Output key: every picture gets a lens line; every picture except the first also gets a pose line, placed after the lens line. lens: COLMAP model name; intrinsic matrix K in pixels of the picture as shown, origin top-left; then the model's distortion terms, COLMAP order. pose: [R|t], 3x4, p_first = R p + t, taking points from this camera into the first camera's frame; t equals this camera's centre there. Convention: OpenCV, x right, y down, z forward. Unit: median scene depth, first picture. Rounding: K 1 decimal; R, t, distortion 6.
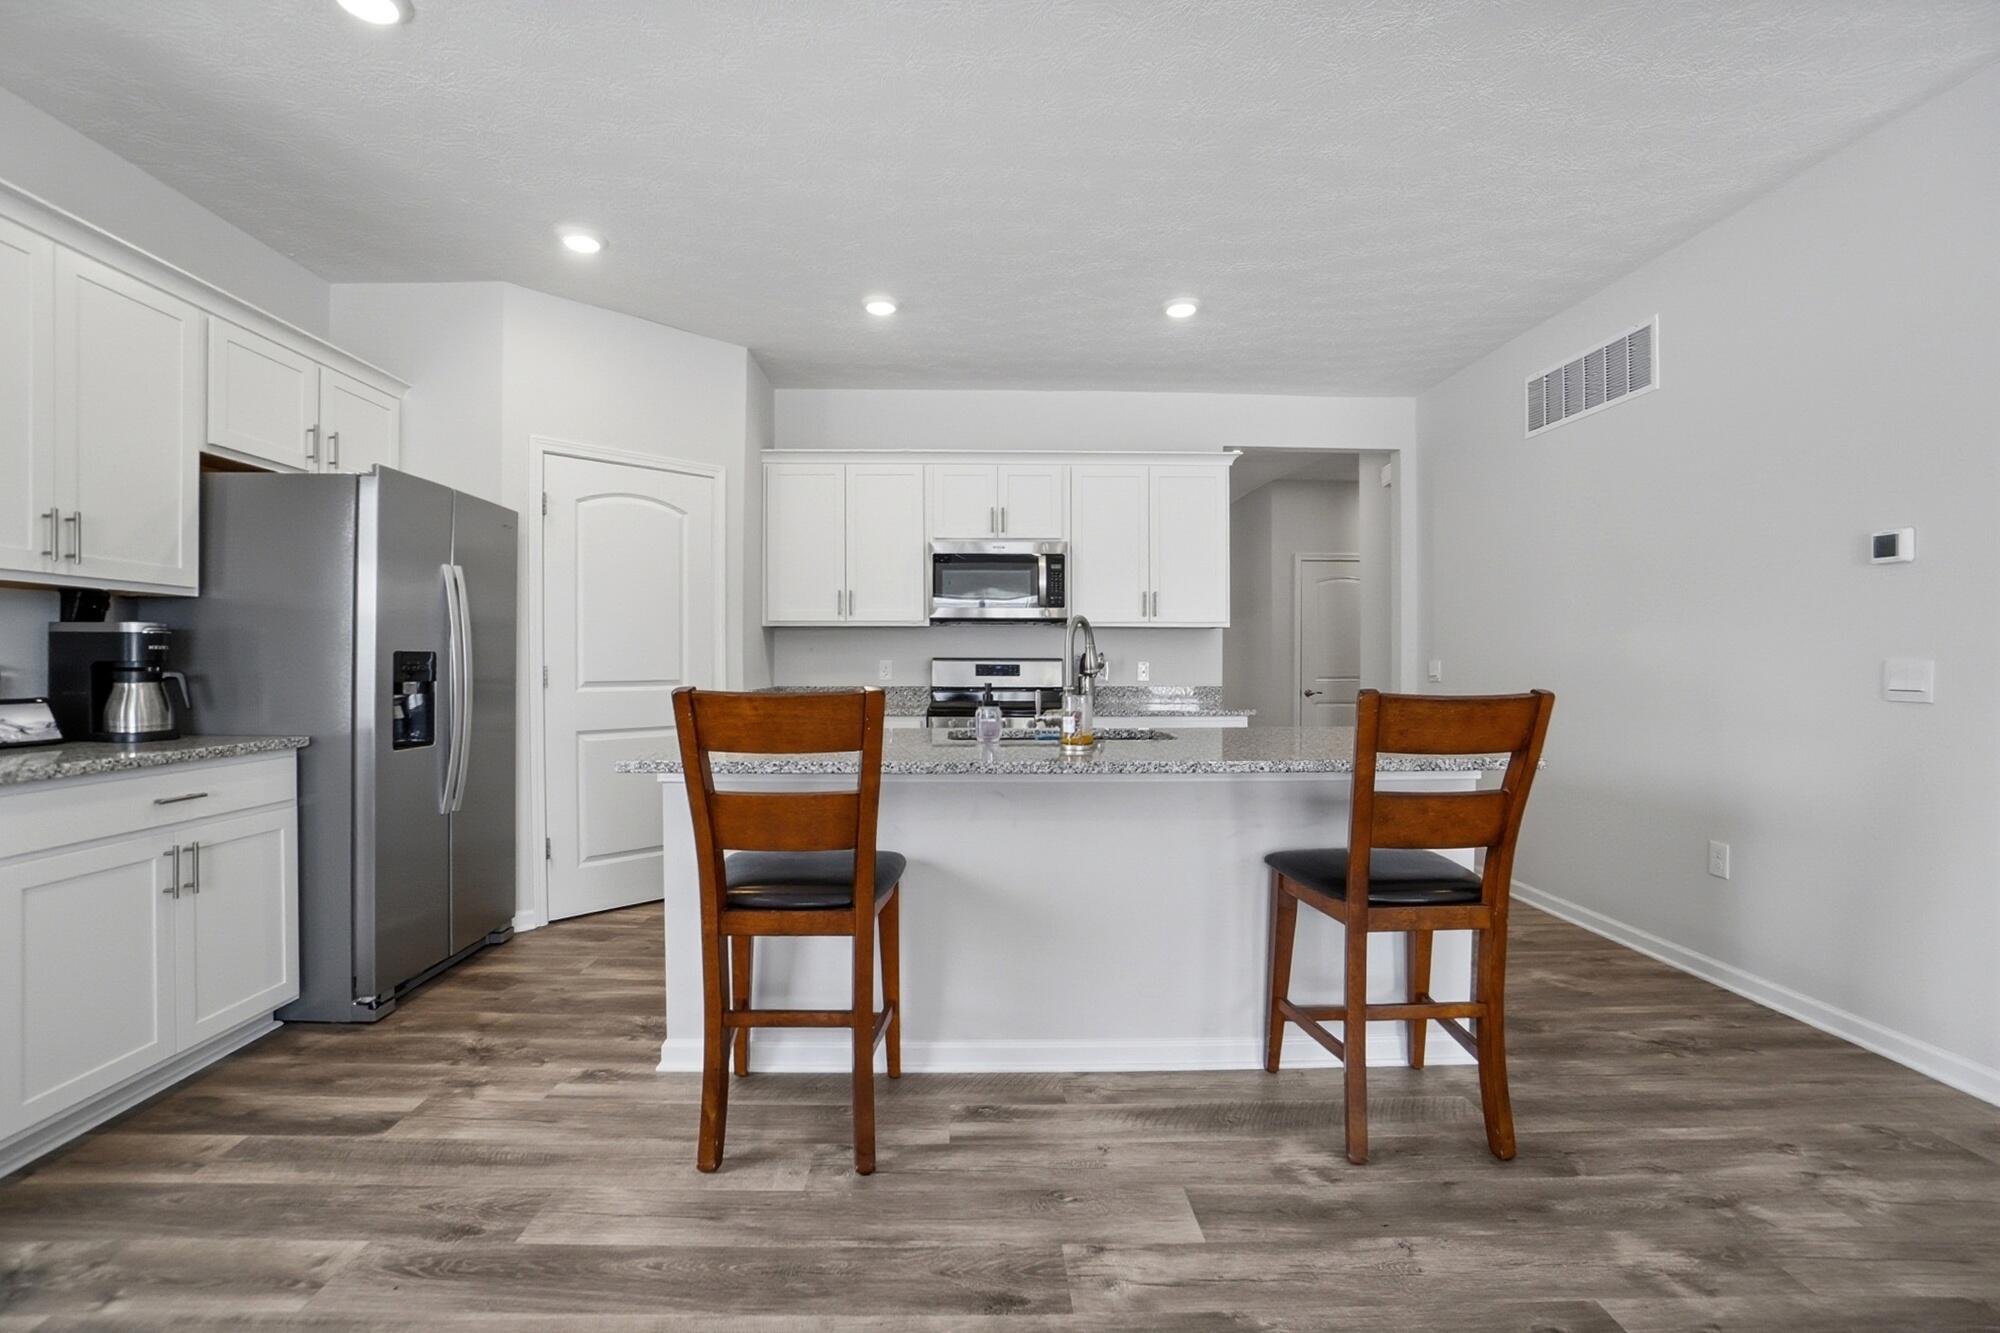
lens RADIAL K [[888.6, 0, 990.0], [0, 888.6, 658.8], [0, 0, 1]] dist [-0.055798, 0.018253]
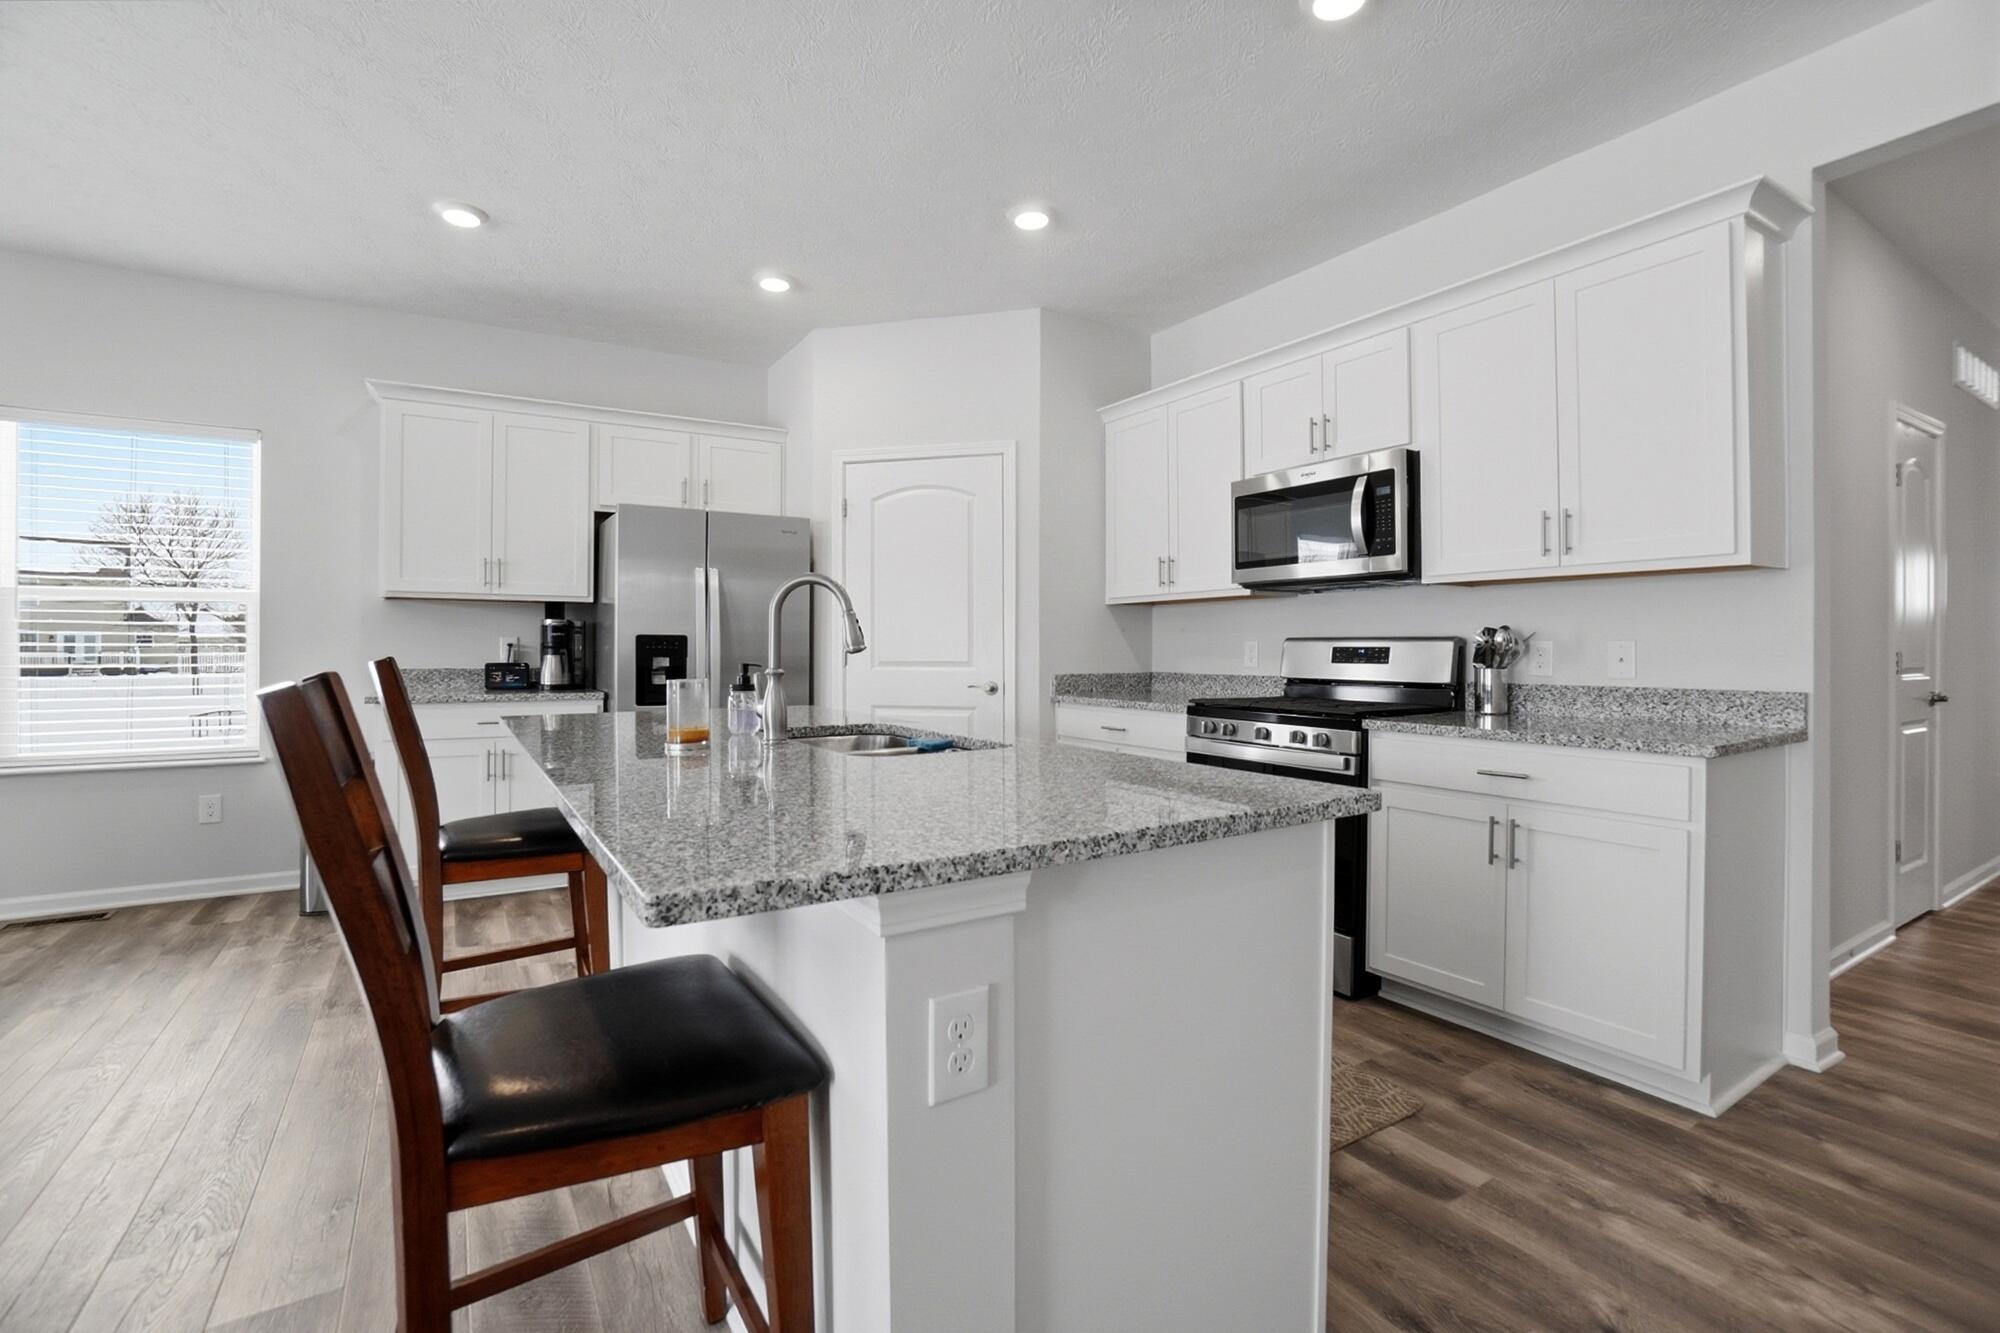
lens RADIAL K [[888.6, 0, 981.9], [0, 888.6, 648.3], [0, 0, 1]] dist [-0.055798, 0.018253]
pose [[0.498142, -0.000863, -0.867095, 0.856621], [0.000839, 1.000000, -0.000514, 0.015018], [0.867095, -0.000472, 0.498143, 0.810172]]
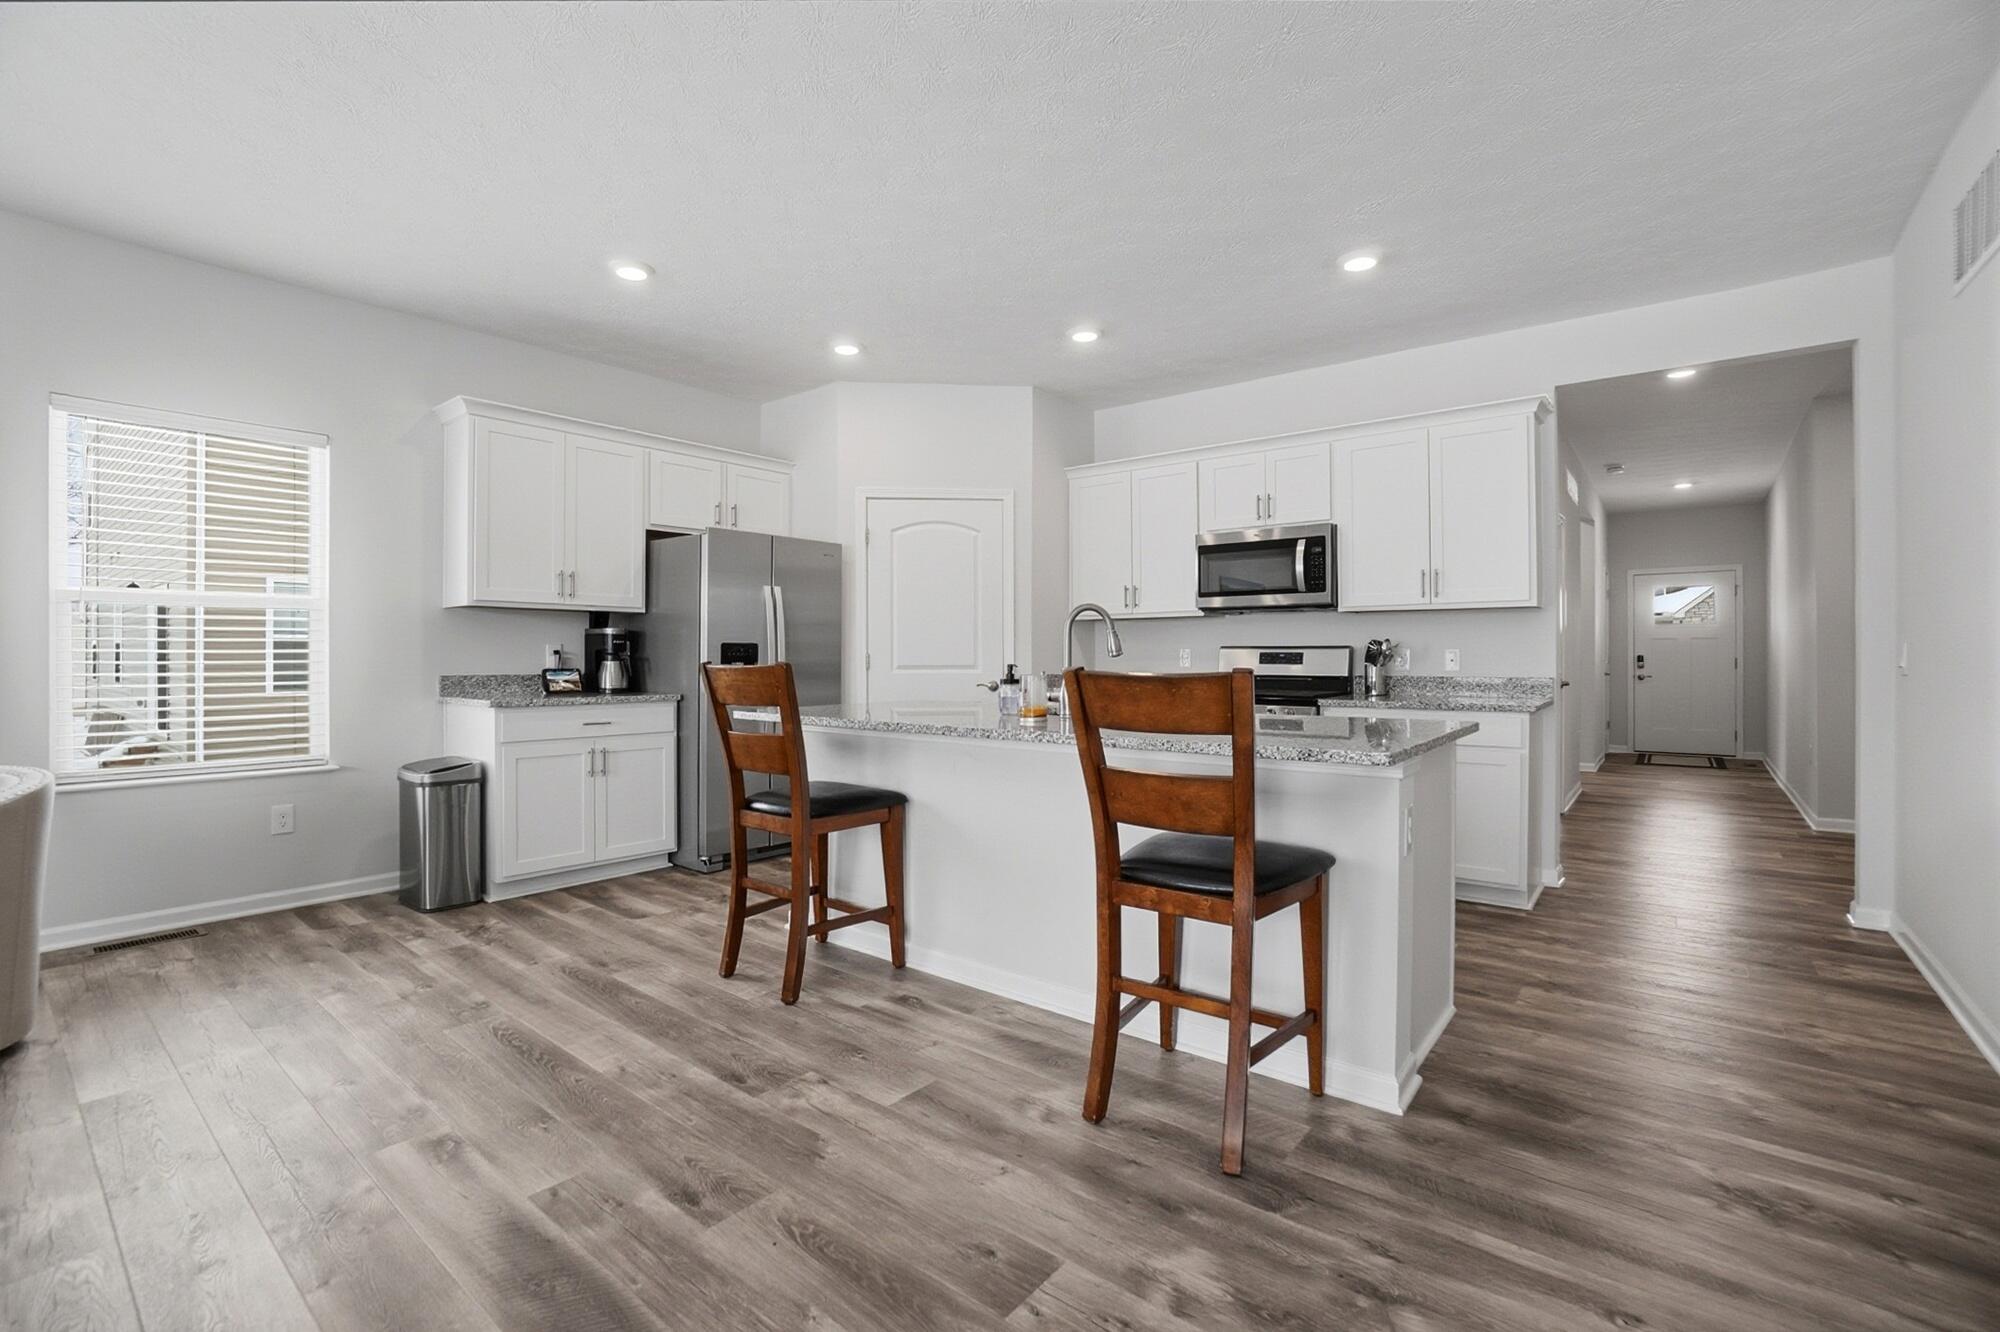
lens RADIAL K [[888.6, 0, 985.7], [0, 888.6, 651.4], [0, 0, 1]] dist [-0.055798, 0.018253]
pose [[0.759201, -0.005252, -0.650835, 0.765892], [0.002944, 0.999985, -0.004636, 0.016660], [0.650850, 0.001604, 0.759205, 0.089581]]
